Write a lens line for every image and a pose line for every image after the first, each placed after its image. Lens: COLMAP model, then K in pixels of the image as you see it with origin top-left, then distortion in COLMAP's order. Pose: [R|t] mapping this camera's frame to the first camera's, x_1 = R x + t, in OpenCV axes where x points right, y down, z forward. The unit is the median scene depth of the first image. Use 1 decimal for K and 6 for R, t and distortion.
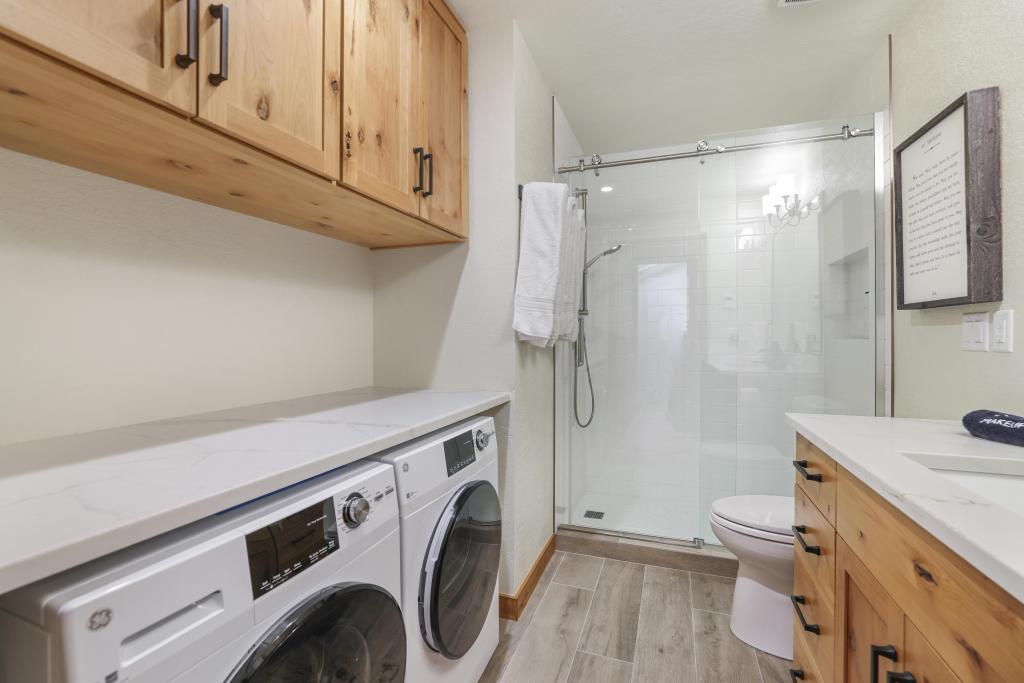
lens RADIAL K [[454.6, 0, 517.5], [0, 454.6, 338.9], [0, 0, 1]] dist [-0.019727, 0.001055]
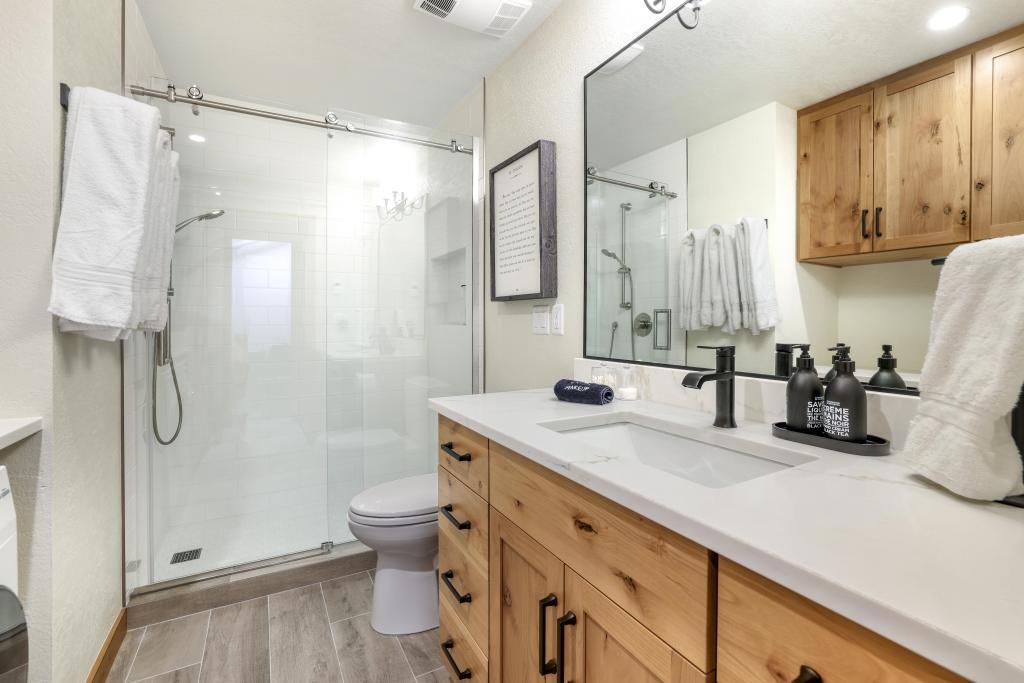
lens RADIAL K [[452.5, 0, 507.3], [0, 452.5, 320.5], [0, 0, 1]] dist [-0.047360, 0.016622]
pose [[0.660308, 0.000668, 0.750995, -0.046056], [0.004965, 0.999974, -0.005254, -0.005824], [-0.750979, 0.007198, 0.660287, 0.142926]]
